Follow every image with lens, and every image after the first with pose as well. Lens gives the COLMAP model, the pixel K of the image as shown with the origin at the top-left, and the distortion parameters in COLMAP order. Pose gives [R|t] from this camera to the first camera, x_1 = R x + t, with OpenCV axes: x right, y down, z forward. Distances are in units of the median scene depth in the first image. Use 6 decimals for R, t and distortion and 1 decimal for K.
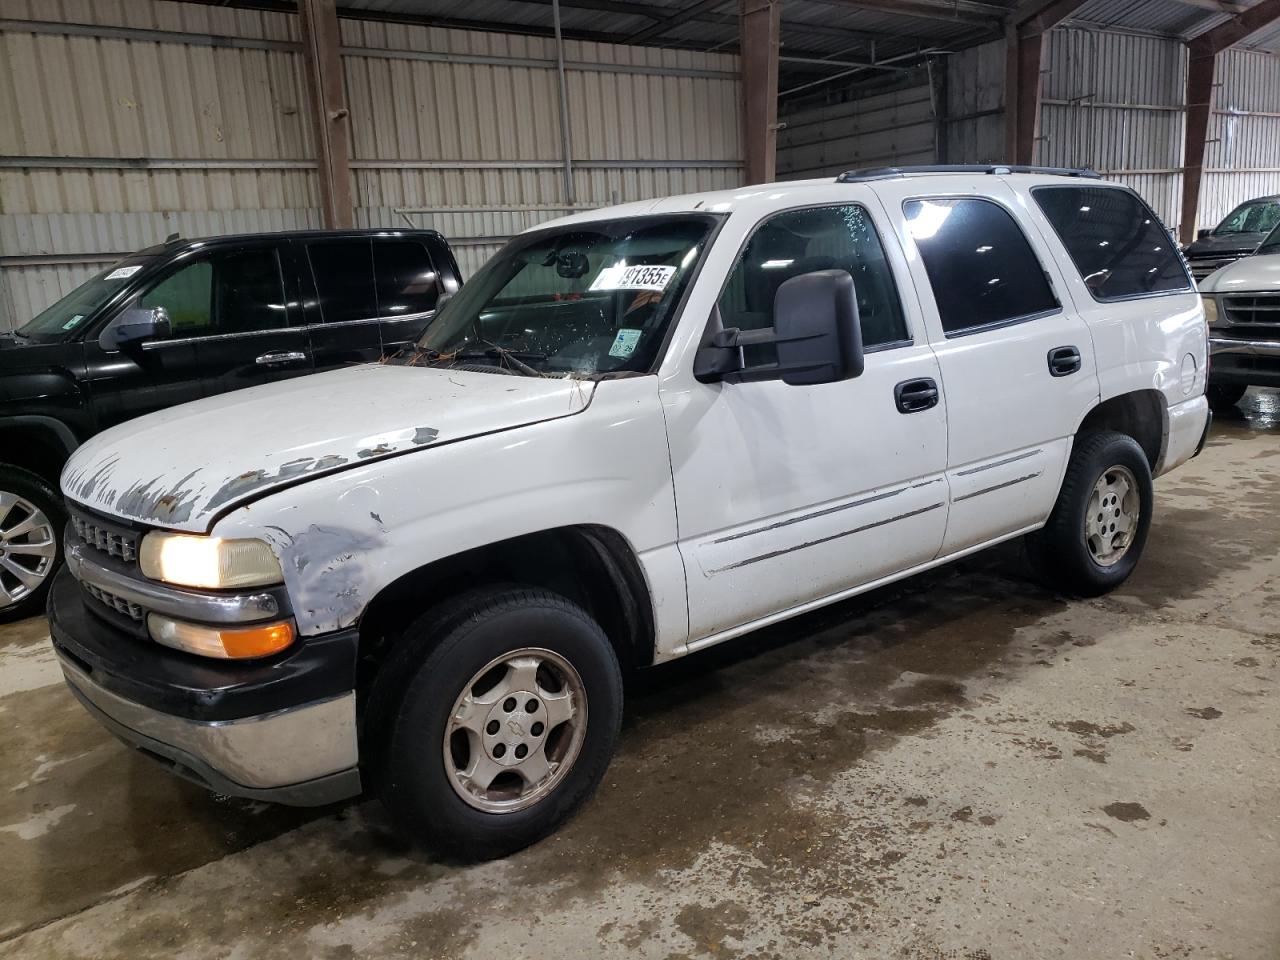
lens RADIAL K [[964.6, 0, 639.1], [0, 964.6, 453.8], [0, 0, 1]] dist [0.024906, 0.004545]
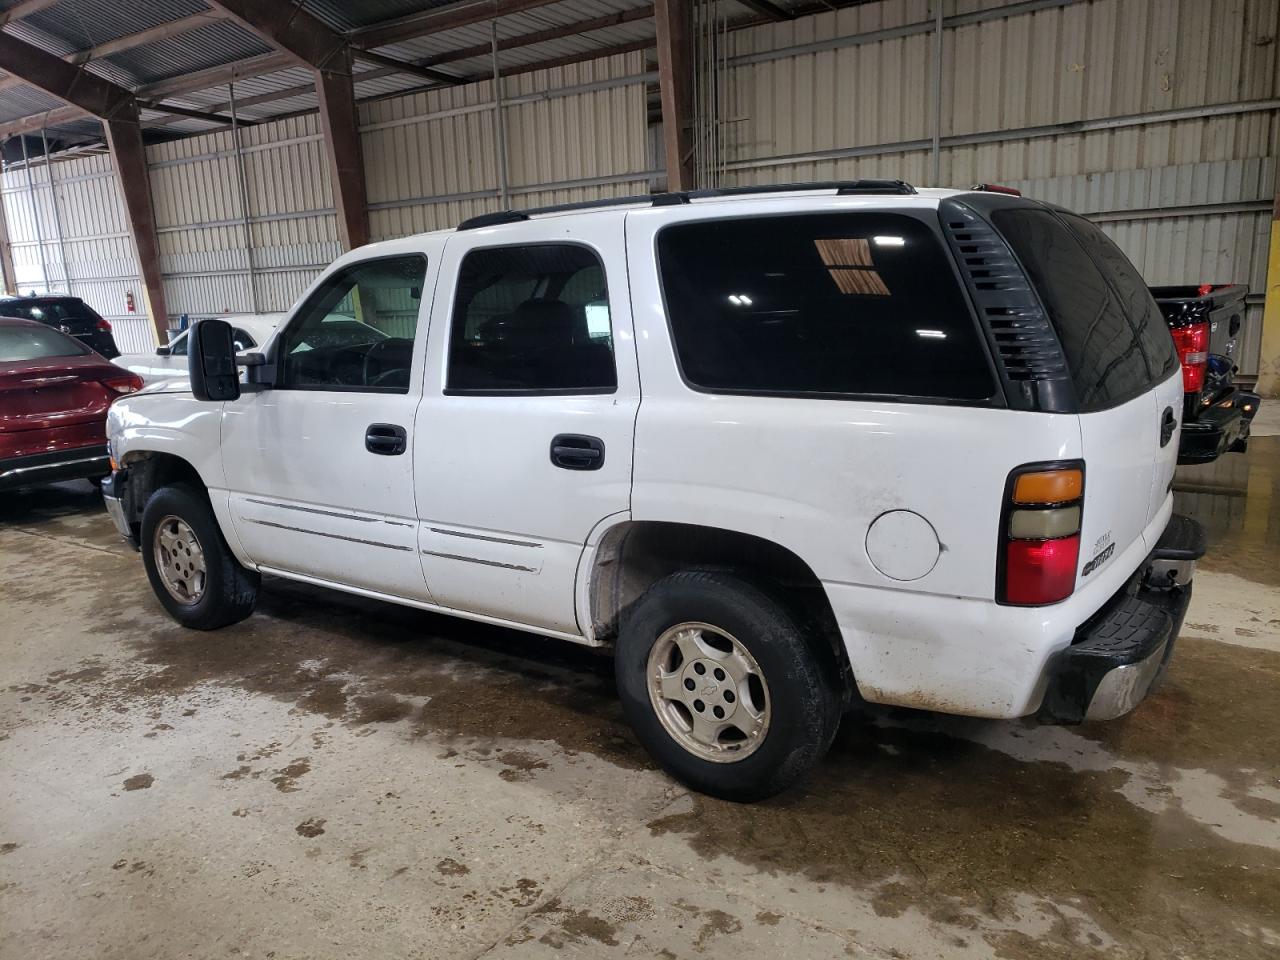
lens RADIAL K [[983.5, 0, 640.0], [0, 983.5, 480.0], [0, 0, 1]] dist [0.033173, -0.028822]
pose [[0.321384, 0.243214, -0.915183, 1.310146], [-0.159370, 0.966561, 0.200902, -0.265345], [0.933442, 0.081286, 0.349398, 0.835486]]
